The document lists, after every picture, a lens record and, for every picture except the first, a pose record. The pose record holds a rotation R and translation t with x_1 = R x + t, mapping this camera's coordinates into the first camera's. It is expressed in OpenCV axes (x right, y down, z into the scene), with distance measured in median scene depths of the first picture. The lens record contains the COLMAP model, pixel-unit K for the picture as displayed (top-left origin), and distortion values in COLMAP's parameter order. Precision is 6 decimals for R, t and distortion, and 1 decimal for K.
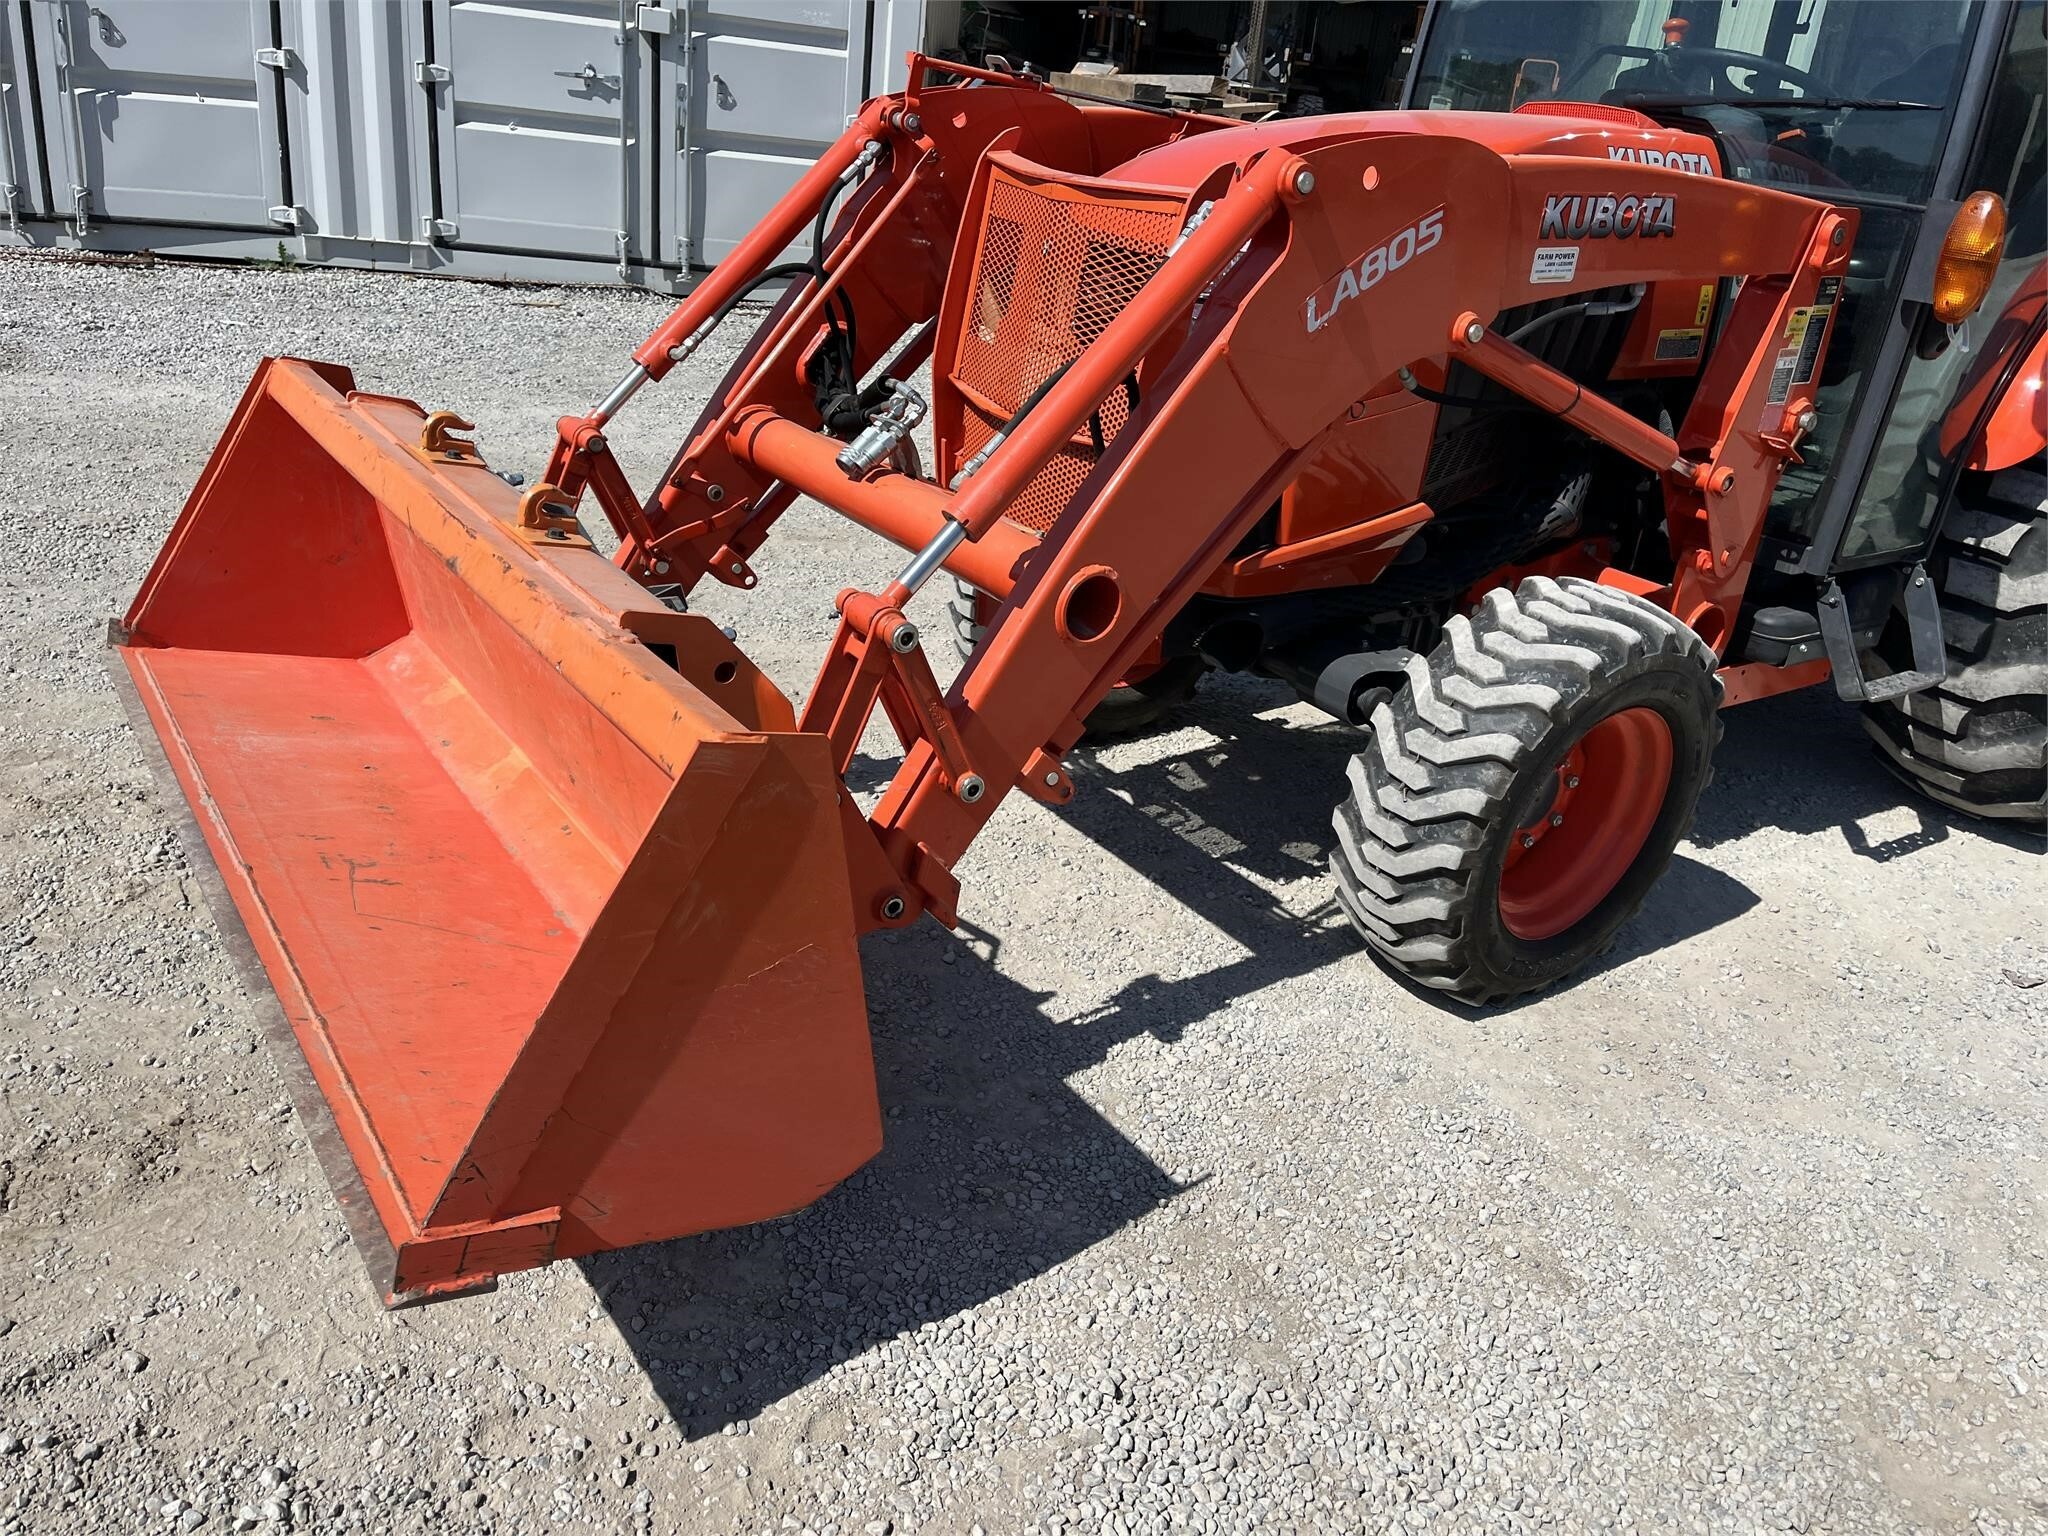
lens RADIAL K [[1548.2, 0, 1039.1], [0, 1548.2, 784.1], [0, 0, 1]] dist [0.068579, -0.093278]
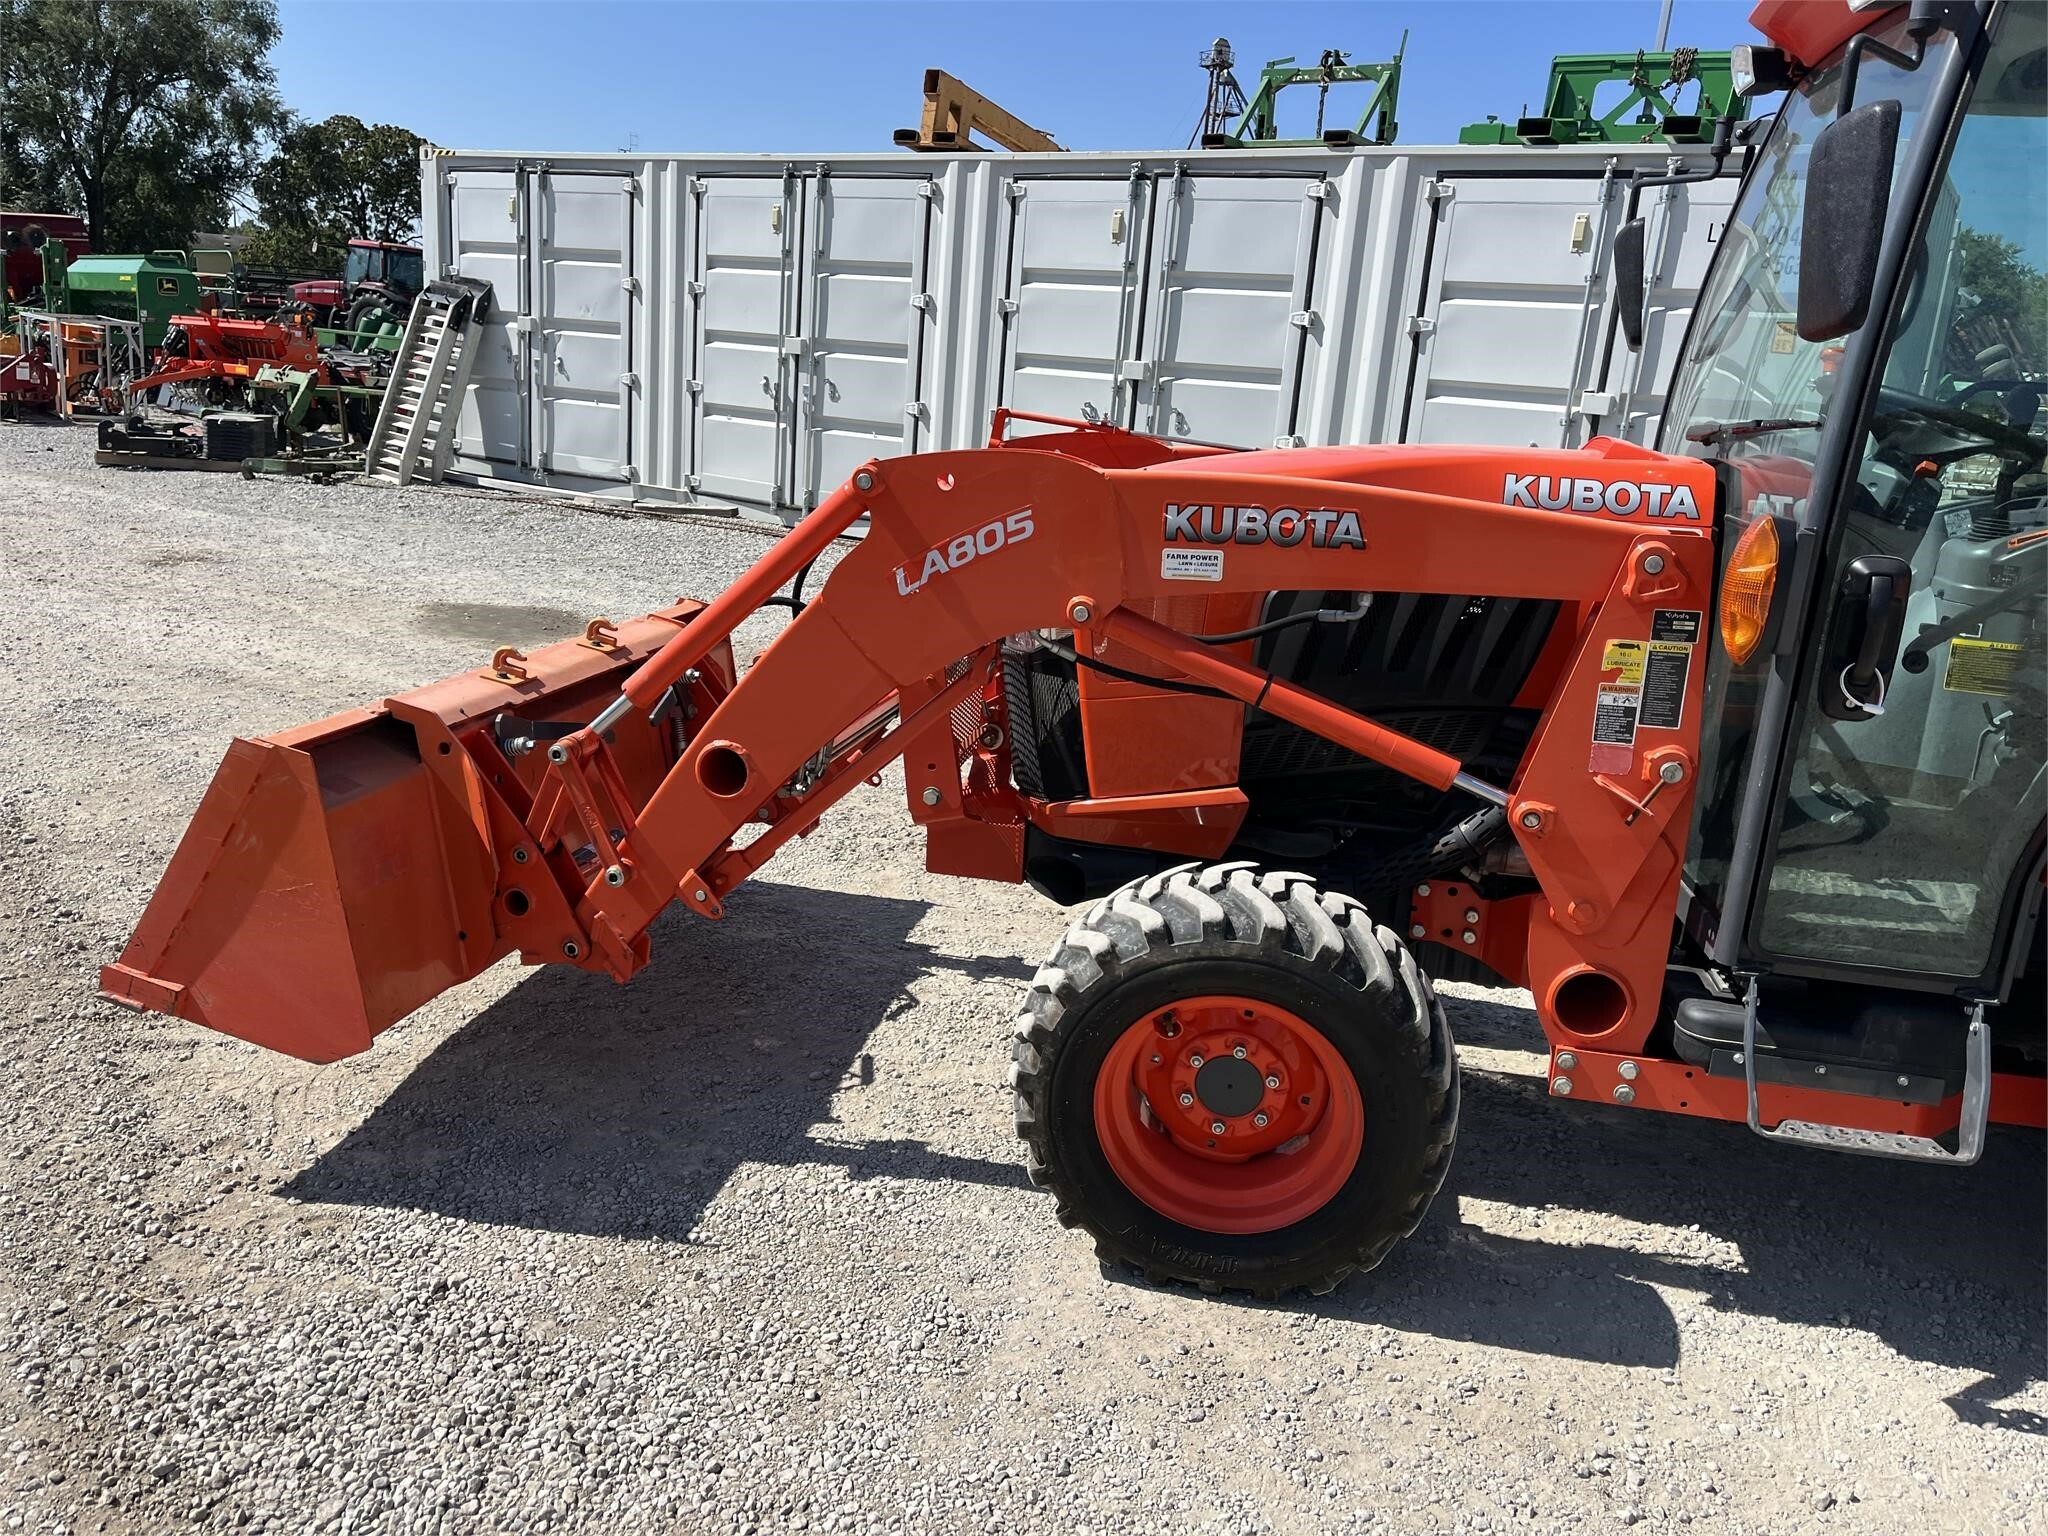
lens RADIAL K [[1617.9, 0, 1124.6], [0, 1617.9, 842.2], [0, 0, 1]] dist [0.025952, -0.004780]
pose [[0.677908, 0.150344, -0.719609, 0.909463], [-0.298762, 0.950727, -0.082818, -0.030509], [0.671701, 0.271135, 0.689423, 0.188603]]
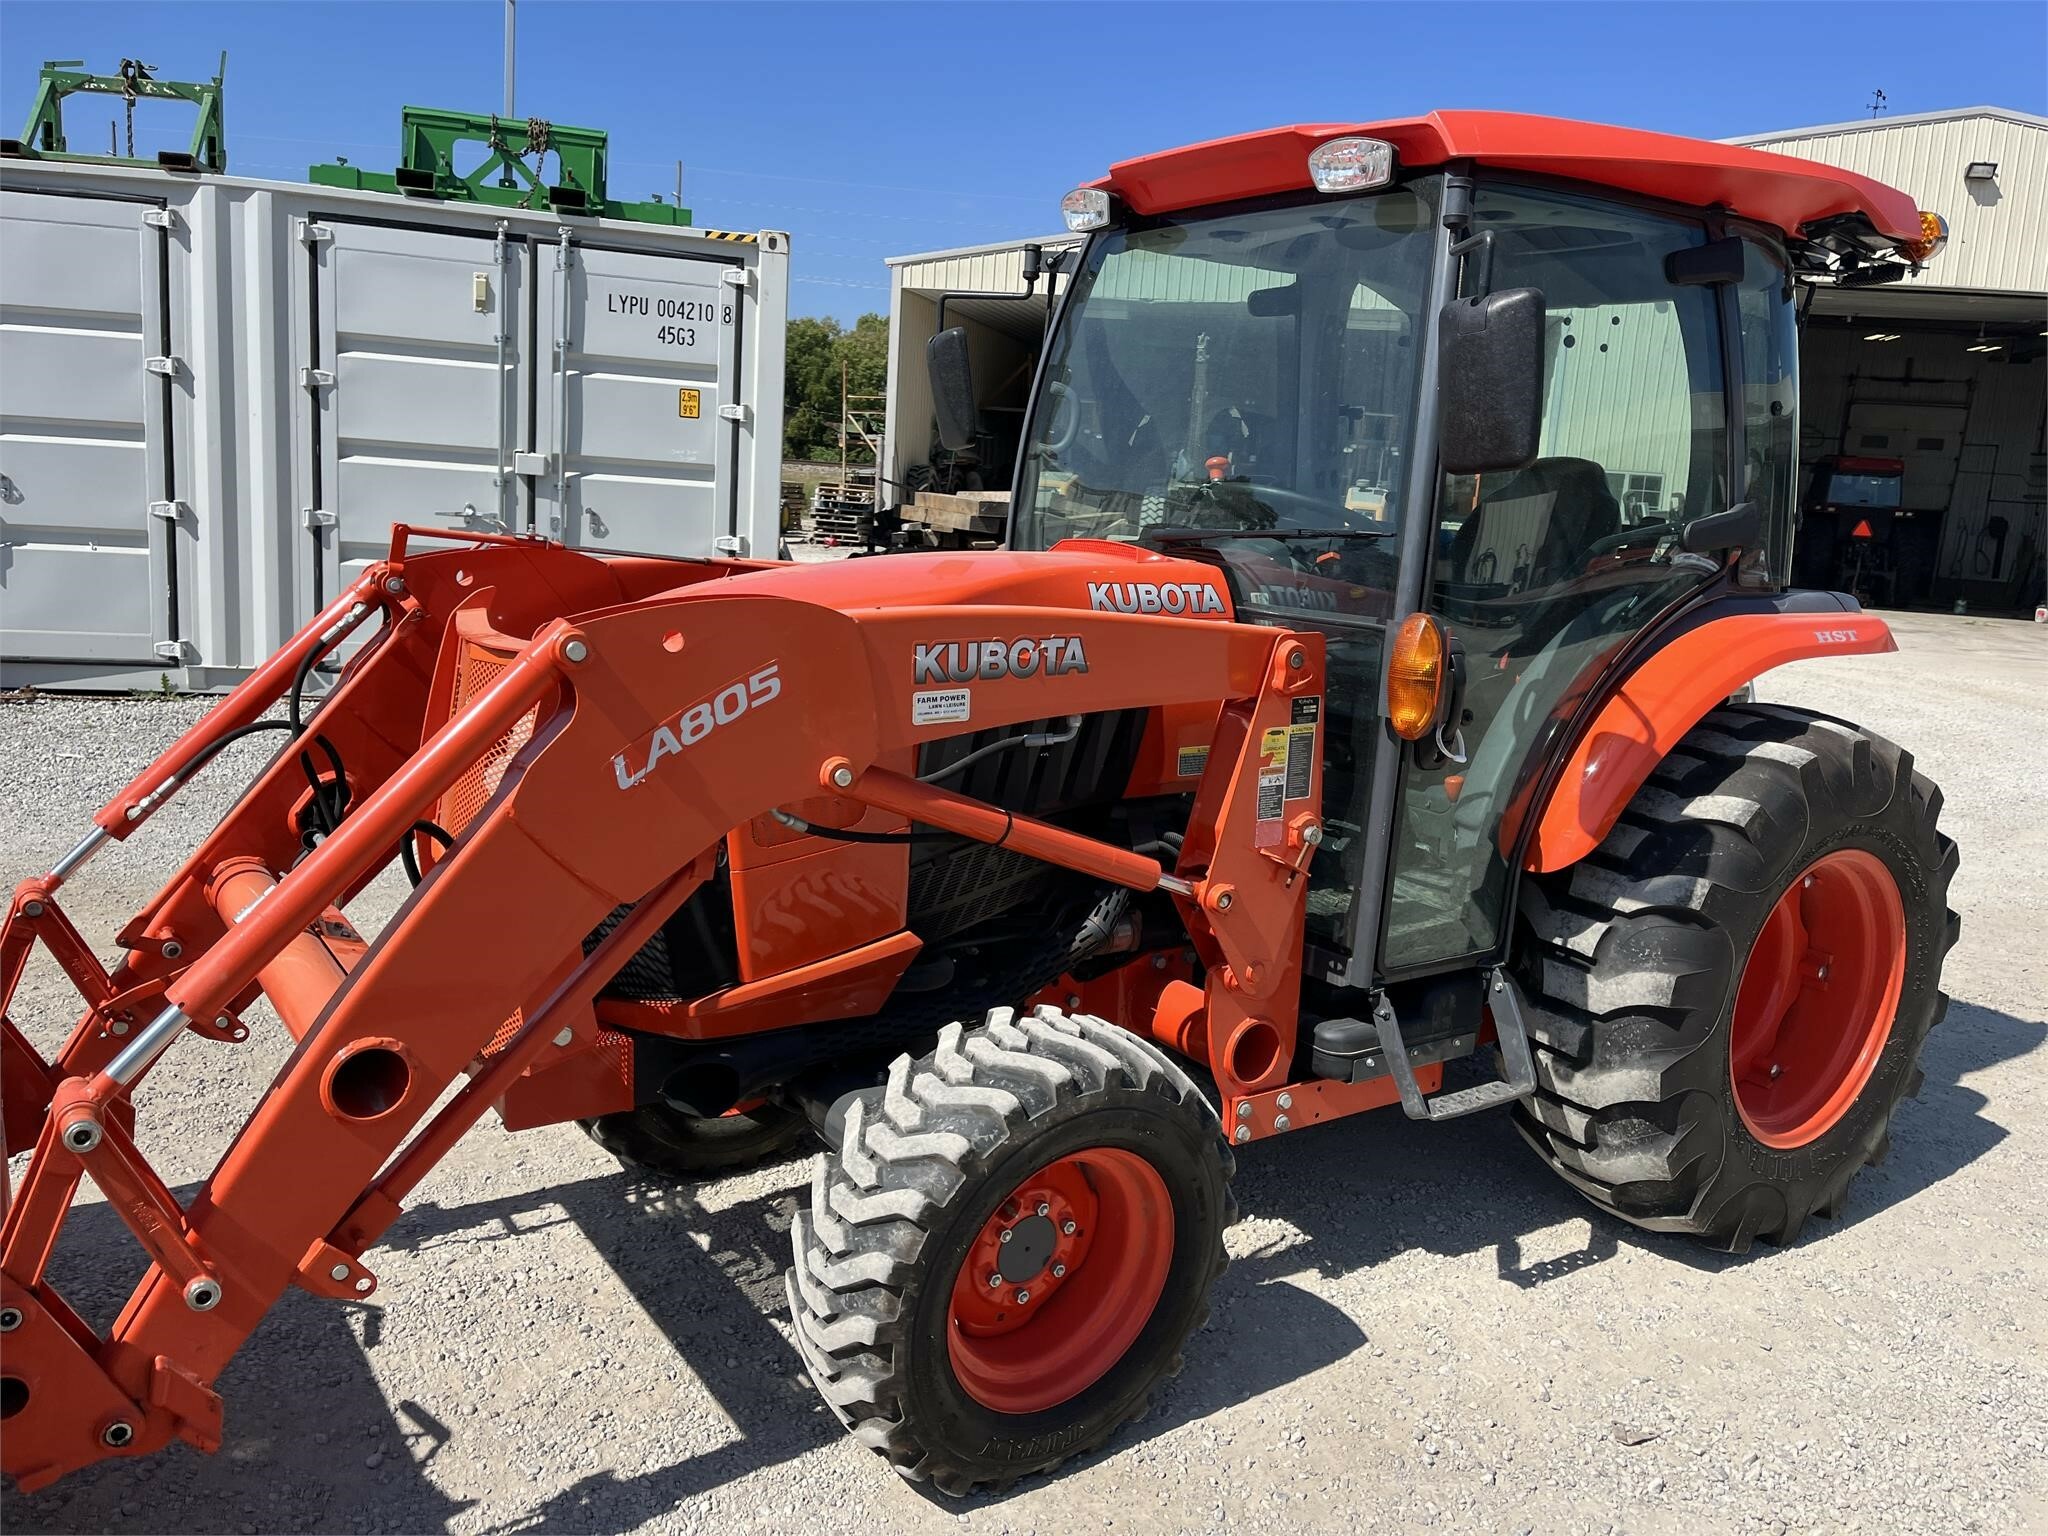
lens RADIAL K [[1559.3, 0, 1017.7], [0, 1559.3, 783.0], [0, 0, 1]] dist [0.071169, -0.109647]
pose [[0.999269, -0.036713, -0.010672, 0.308433], [0.033204, 0.971726, -0.233763, -0.038308], [0.018952, 0.233238, 0.972235, 0.029405]]
